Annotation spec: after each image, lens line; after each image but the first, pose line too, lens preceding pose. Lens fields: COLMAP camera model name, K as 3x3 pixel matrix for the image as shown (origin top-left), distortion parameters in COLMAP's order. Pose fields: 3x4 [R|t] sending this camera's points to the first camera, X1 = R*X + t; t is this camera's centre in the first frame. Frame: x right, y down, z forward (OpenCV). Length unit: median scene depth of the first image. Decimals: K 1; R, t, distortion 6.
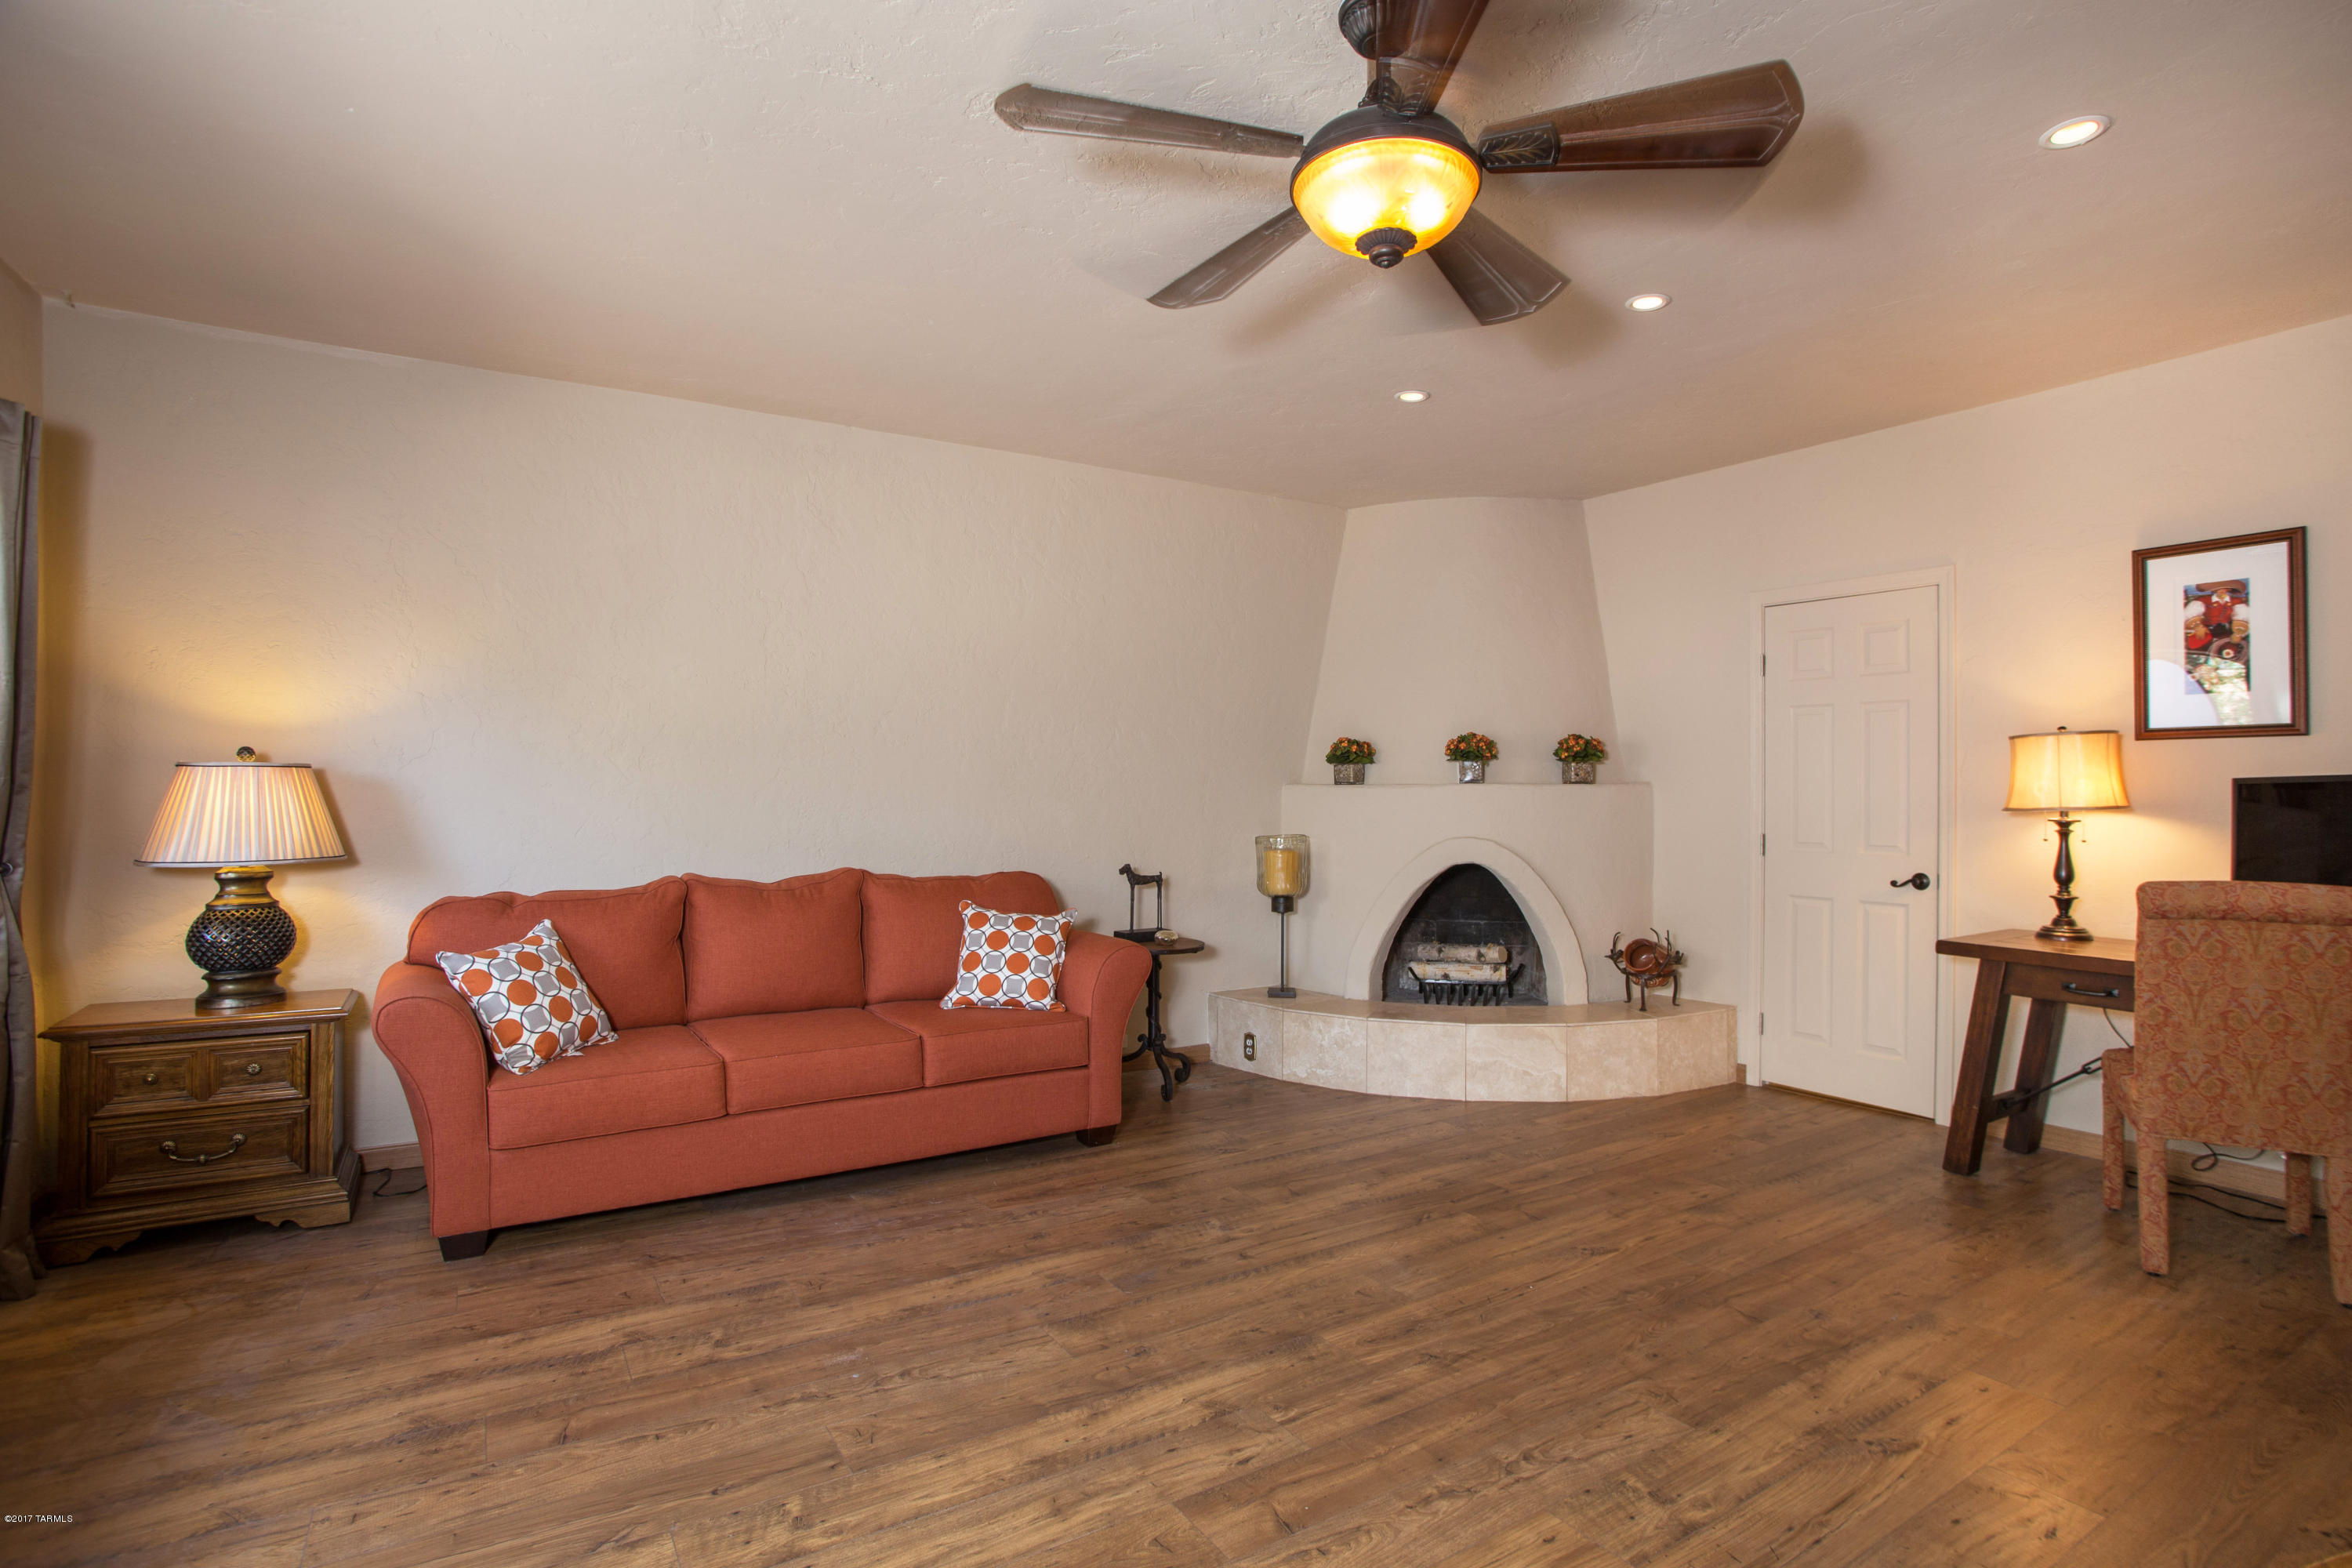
lens RADIAL K [[1294.3, 0, 1174.5], [0, 1294.3, 784.1], [0, 0, 1]] dist [-0.001111, 0.000789]
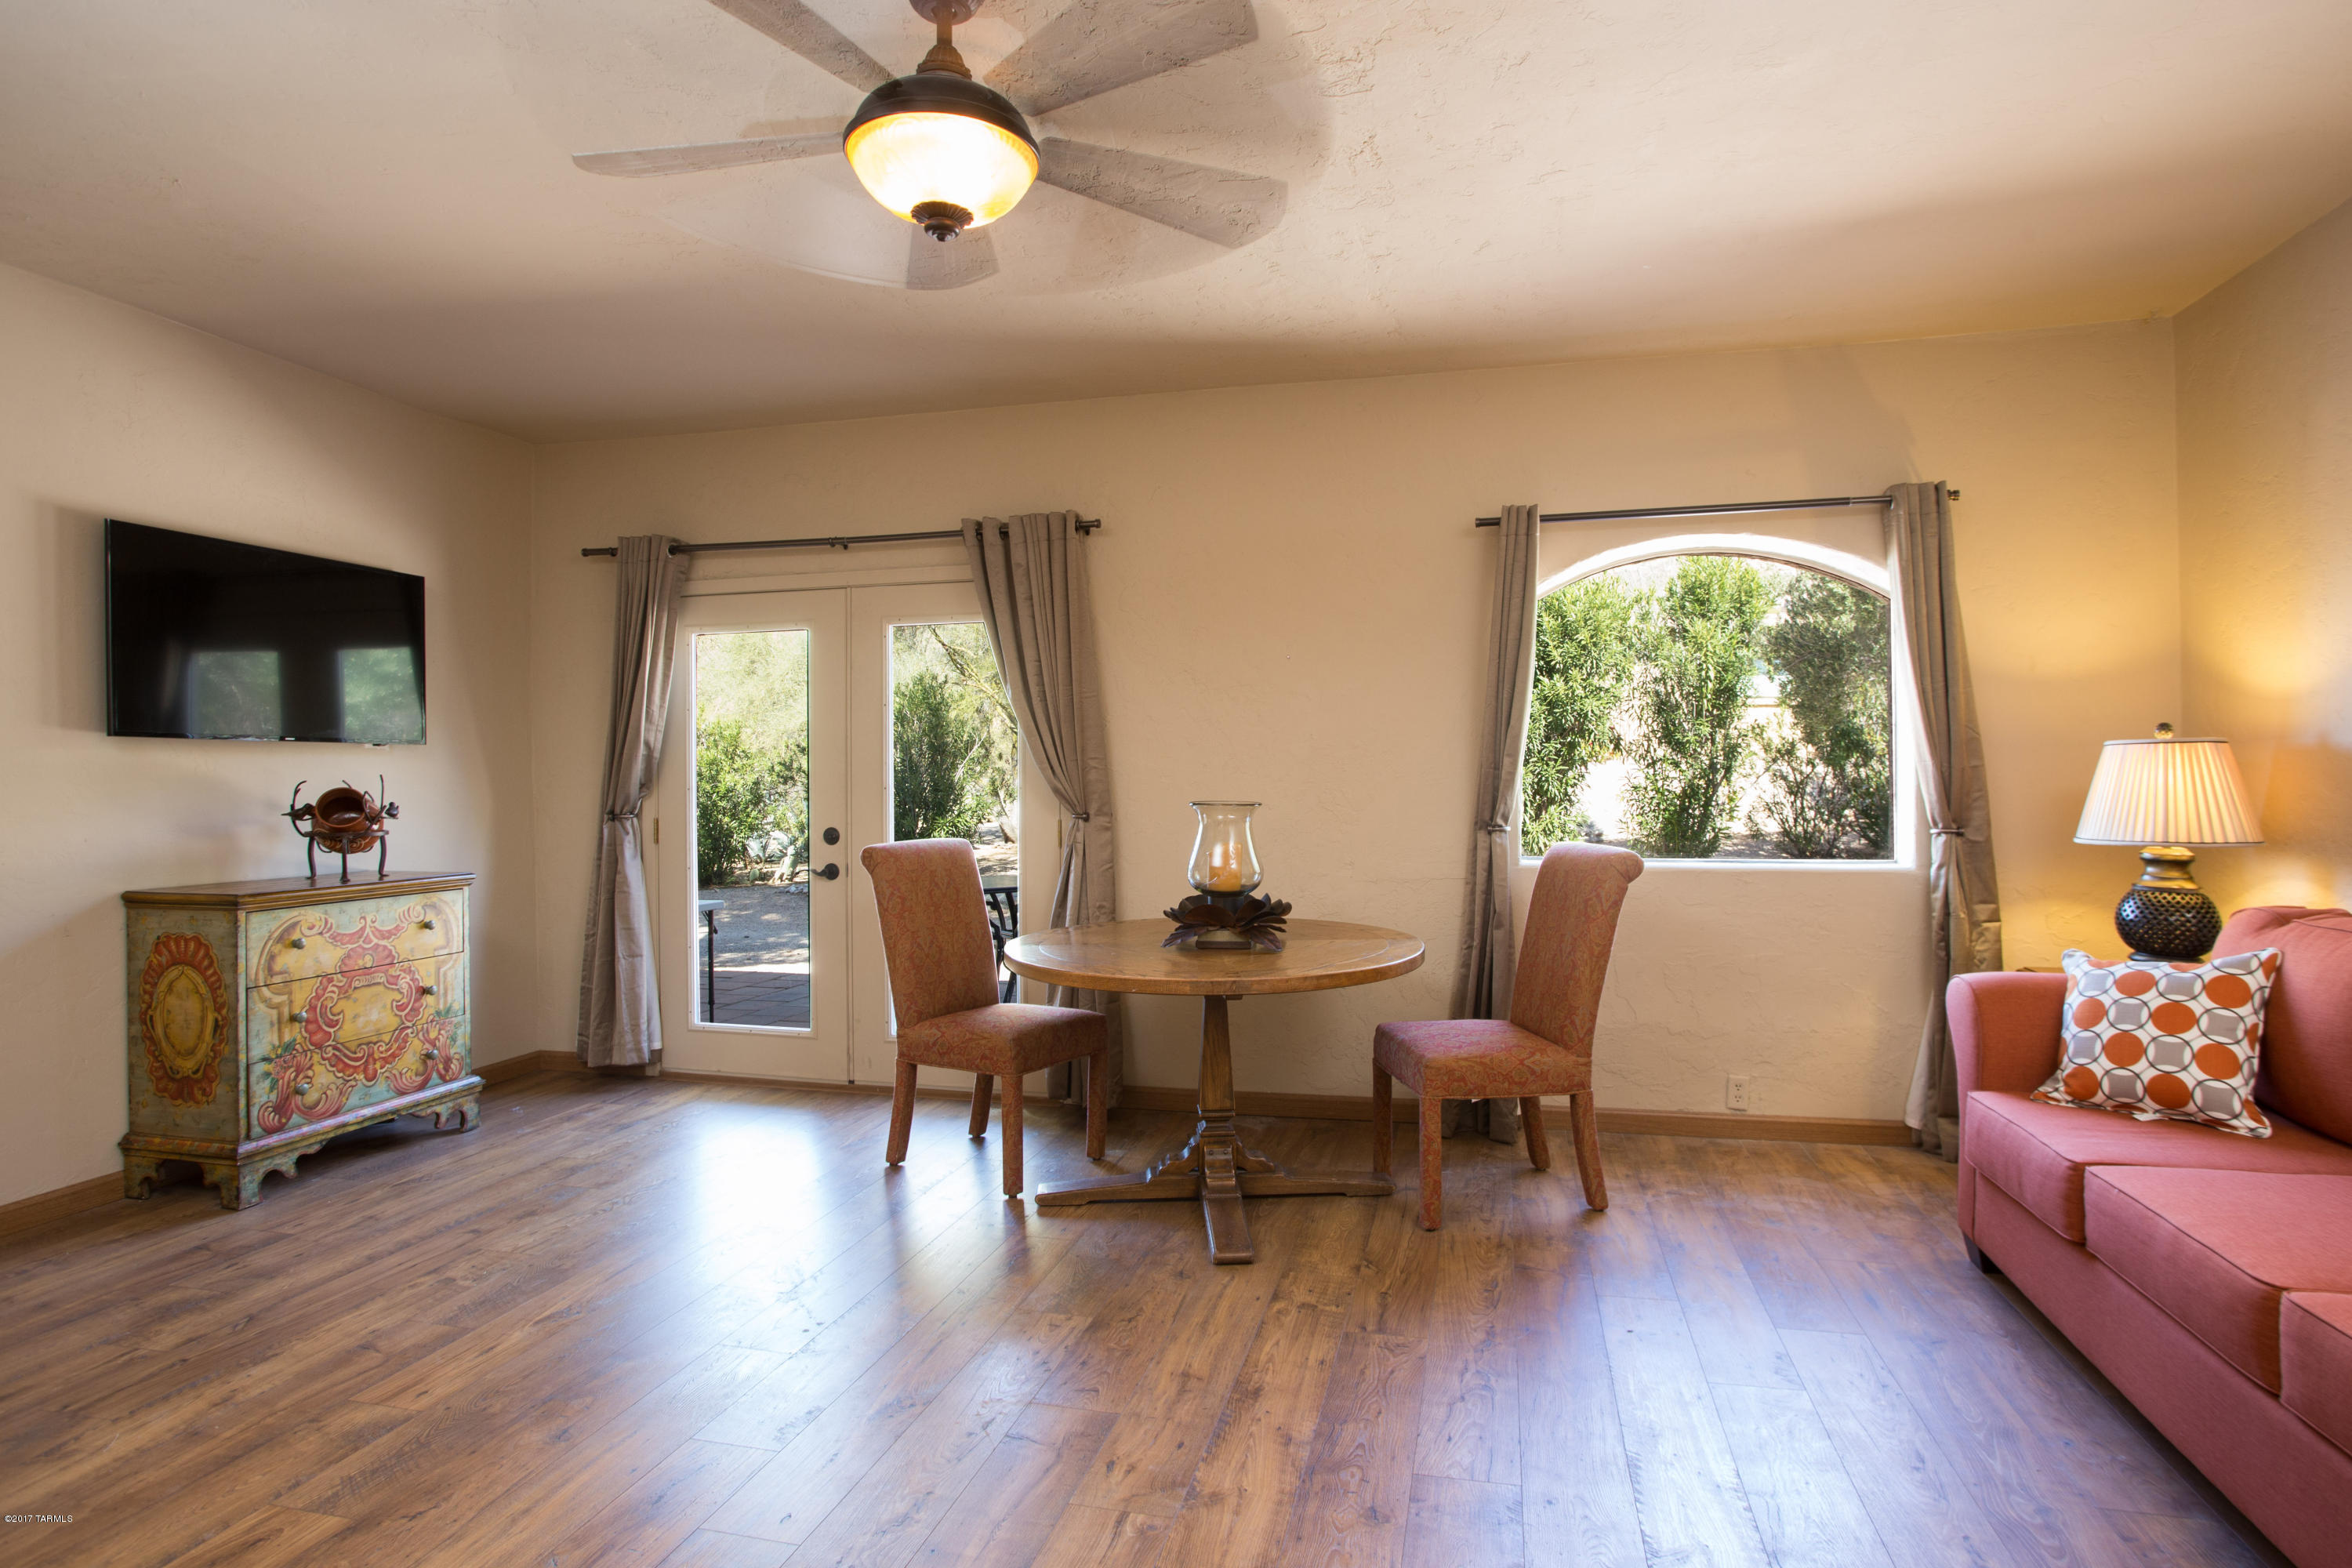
lens RADIAL K [[1206.3, 0, 1175.7], [0, 1206.3, 781.2], [0, 0, 1]] dist [-0.022296, 0.000033]
pose [[-0.731440, -0.000182, -0.681906, 0.585741], [0.009336, 0.999904, -0.010281, 0.022556], [0.681842, -0.013886, -0.731368, 1.582631]]
